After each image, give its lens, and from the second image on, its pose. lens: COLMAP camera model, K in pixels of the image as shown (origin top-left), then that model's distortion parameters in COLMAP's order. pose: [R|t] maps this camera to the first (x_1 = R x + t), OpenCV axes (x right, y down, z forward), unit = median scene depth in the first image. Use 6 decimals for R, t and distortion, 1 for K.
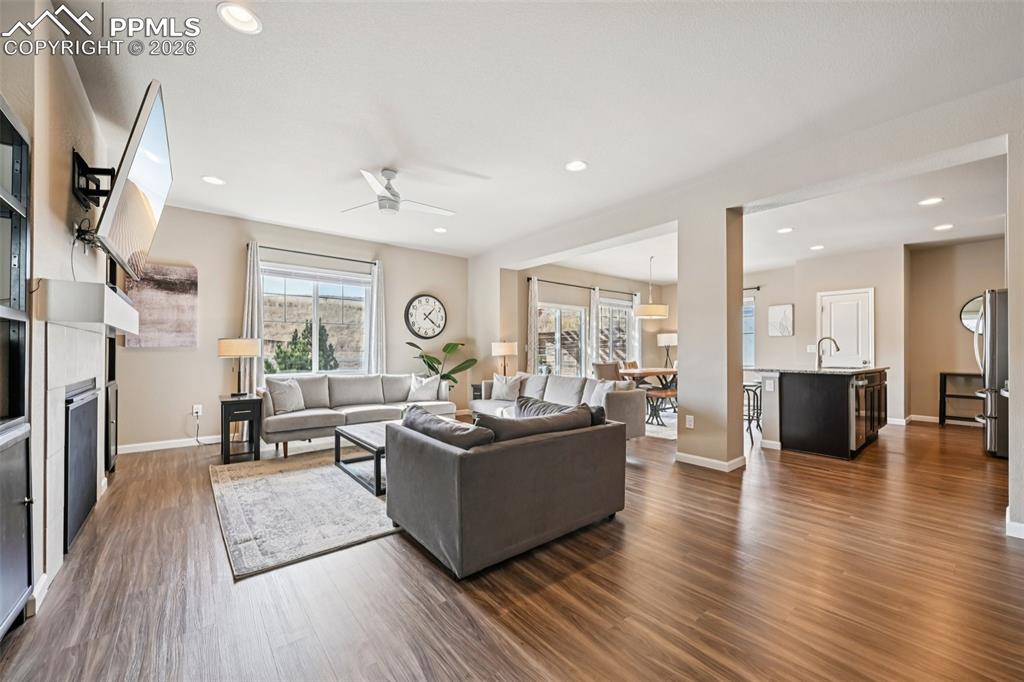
lens RADIAL K [[400.7, 0, 513.6], [0, 400.7, 349.6], [0, 0, 1]] dist [-0.000988, 0.000363]
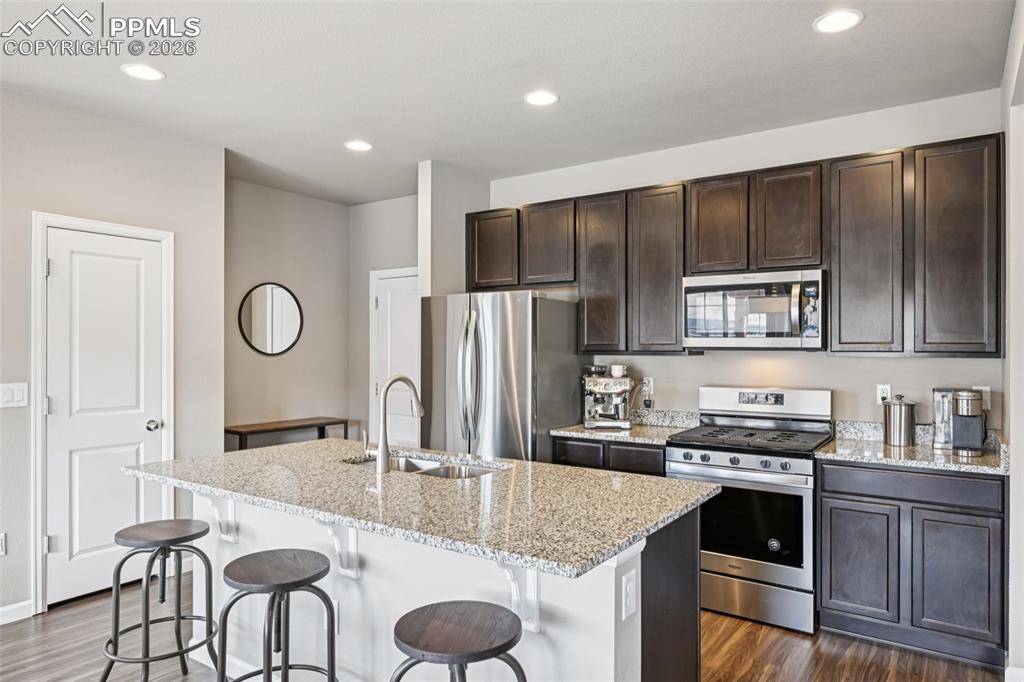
lens RADIAL K [[640.8, 0, 512.2], [0, 640.8, 349.1], [0, 0, 1]] dist [-0.002219, -0.000923]
pose [[-0.280183, -0.002224, 0.959944, 0.214416], [-0.008036, 0.999968, -0.000029, -0.045687], [-0.959913, -0.007722, -0.280192, 0.892523]]
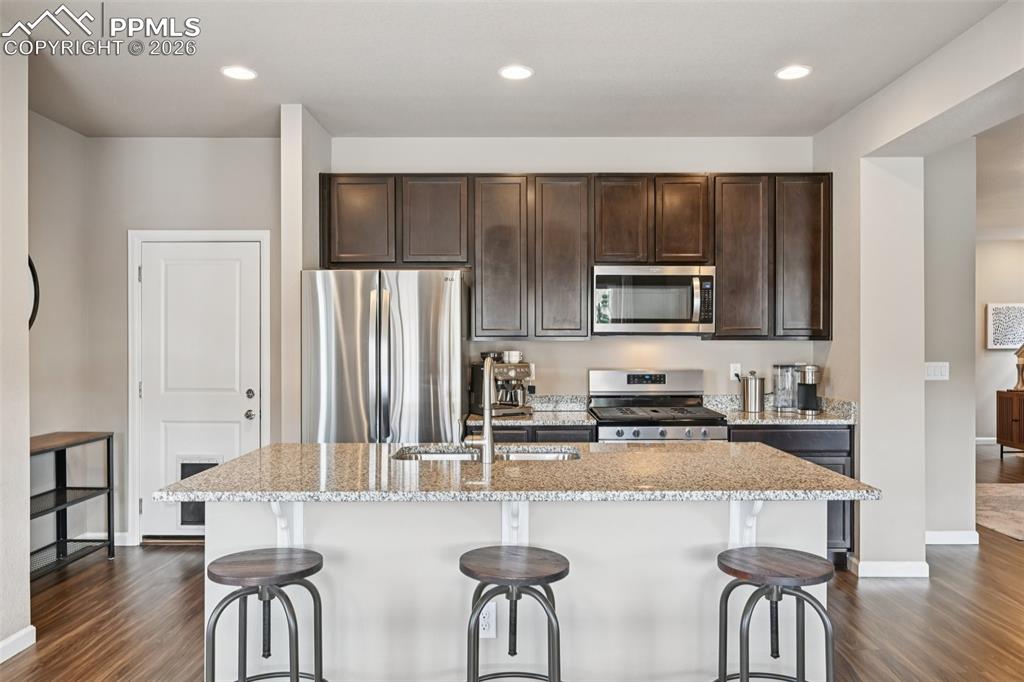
lens RADIAL K [[733.7, 0, 514.3], [0, 733.7, 342.9], [0, 0, 1]] dist [-0.009309, -0.001038]
pose [[-0.778319, 0.003106, 0.627862, 0.359240], [-0.004014, 0.999943, -0.009923, -0.030102], [-0.627857, -0.010244, -0.778261, 1.193222]]
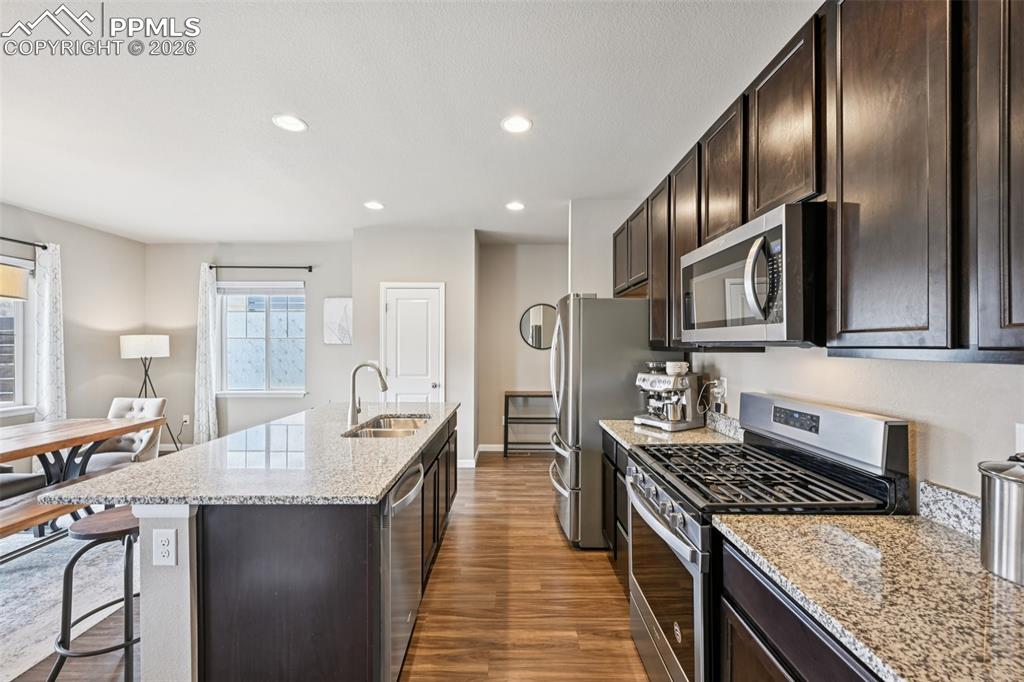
lens RADIAL K [[400.7, 0, 515.5], [0, 400.7, 346.2], [0, 0, 1]] dist [-0.000988, 0.000363]
pose [[0.629387, -0.001562, 0.777090, 0.432784], [-0.005225, 0.999967, 0.006242, -0.046936], [-0.777074, -0.007989, 0.629358, 0.460277]]
